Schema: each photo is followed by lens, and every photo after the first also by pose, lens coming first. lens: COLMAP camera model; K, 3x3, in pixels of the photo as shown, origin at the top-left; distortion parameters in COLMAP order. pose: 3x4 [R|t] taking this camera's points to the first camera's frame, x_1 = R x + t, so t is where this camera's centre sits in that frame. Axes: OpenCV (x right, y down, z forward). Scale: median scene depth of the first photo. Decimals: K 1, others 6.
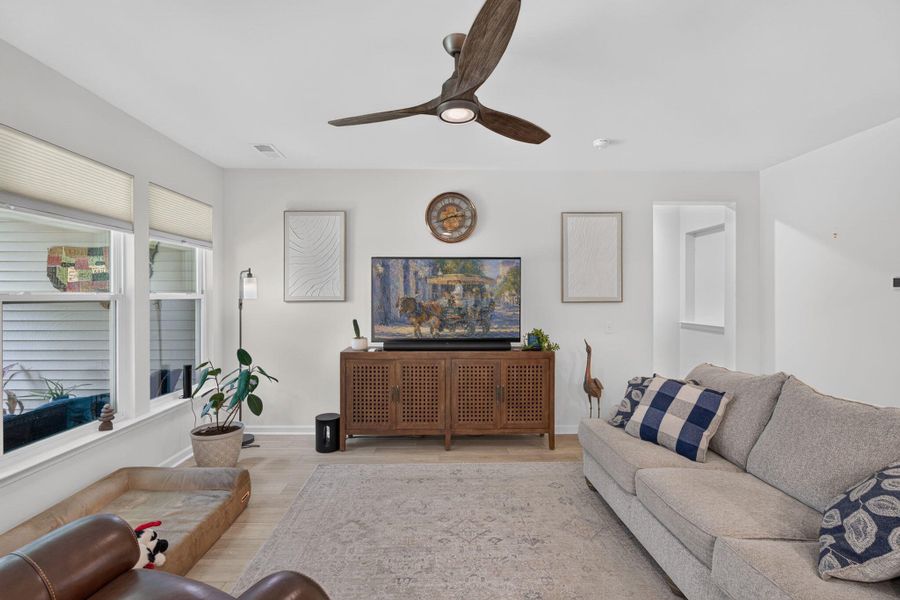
lens RADIAL K [[401.1, 0, 449.5], [0, 401.1, 292.1], [0, 0, 1]] dist [-0.011801, -0.001416]
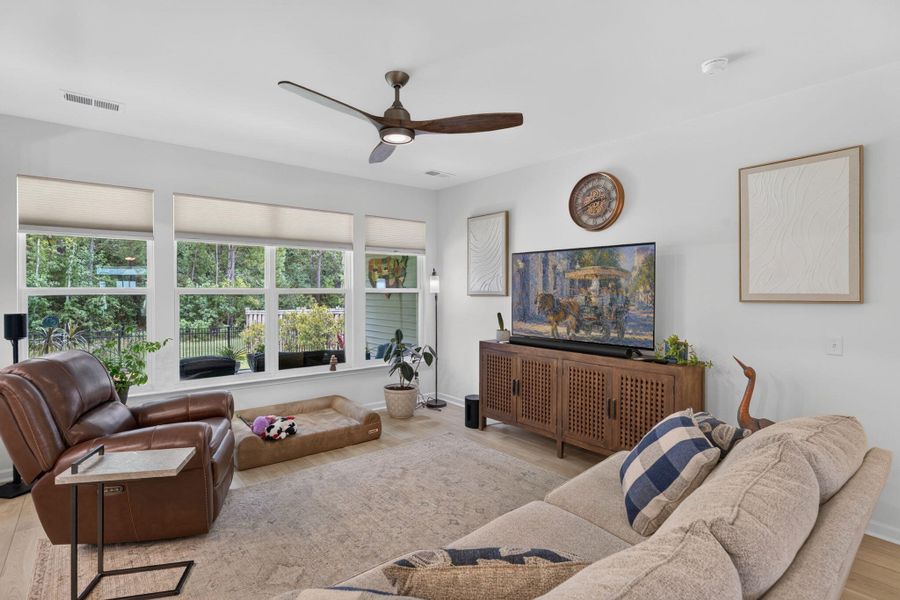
lens RADIAL K [[441.6, 0, 448.5], [0, 441.6, 297.1], [0, 0, 1]] dist [-0.000307, 0.000157]
pose [[0.619240, 0.016355, -0.785031, 0.589591], [0.002378, 0.999739, 0.022704, -0.001636], [0.785198, -0.015926, 0.619040, 0.157739]]
